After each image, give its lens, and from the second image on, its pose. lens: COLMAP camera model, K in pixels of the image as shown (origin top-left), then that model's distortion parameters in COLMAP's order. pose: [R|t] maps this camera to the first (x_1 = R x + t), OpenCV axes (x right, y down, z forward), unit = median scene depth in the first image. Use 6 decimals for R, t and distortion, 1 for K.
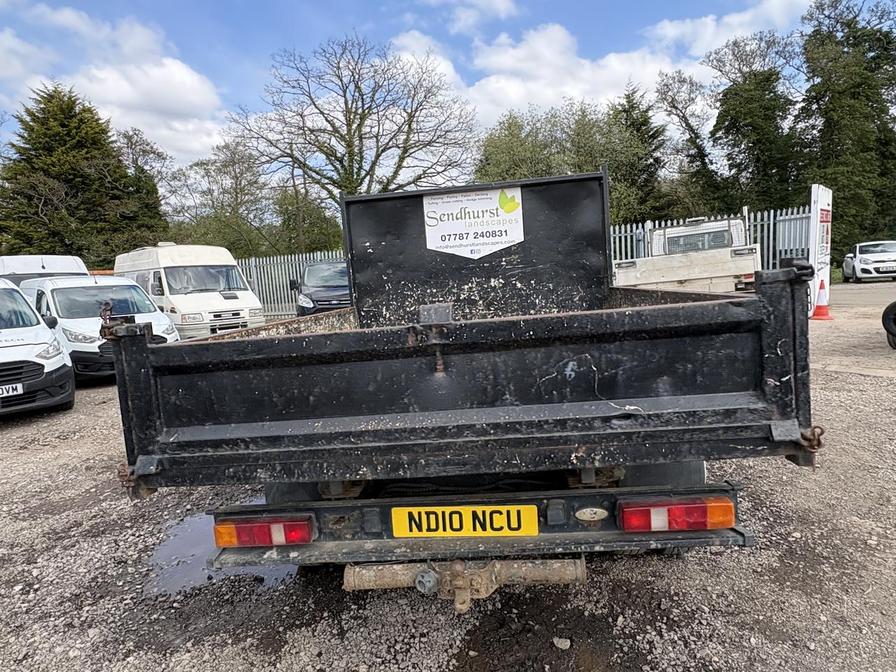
lens RADIAL K [[561.1, 0, 446.9], [0, 561.1, 333.2], [0, 0, 1]] dist [-0.008892, 0.016039]
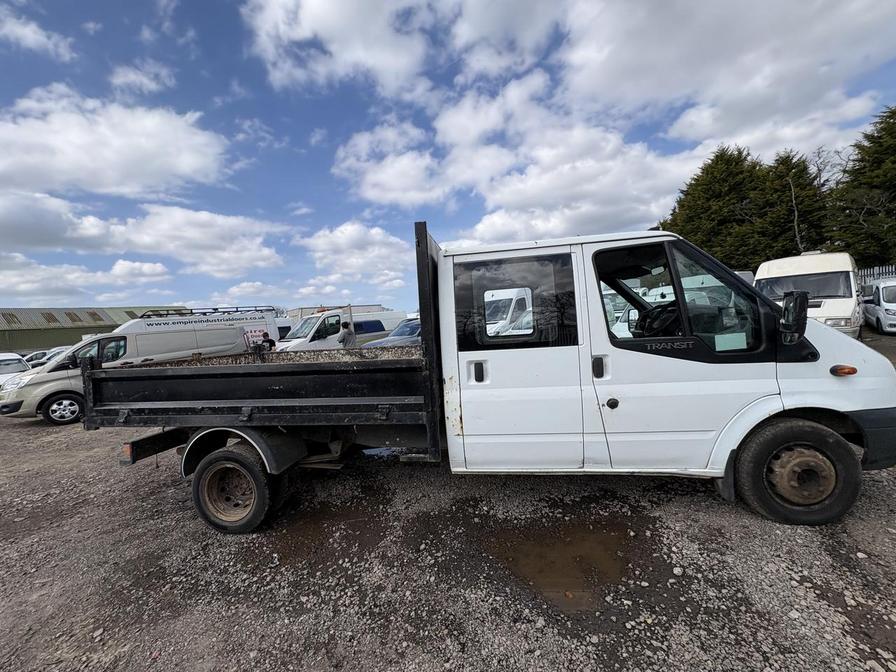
lens RADIAL K [[355.8, 0, 443.6], [0, 355.8, 332.1], [0, 0, 1]] dist [0.000016, -0.000130]
pose [[-0.049604, 0.099104, -0.993840, 0.234094], [-0.029555, 0.994483, 0.100643, -0.049919], [0.998332, 0.034365, -0.046402, 0.289725]]
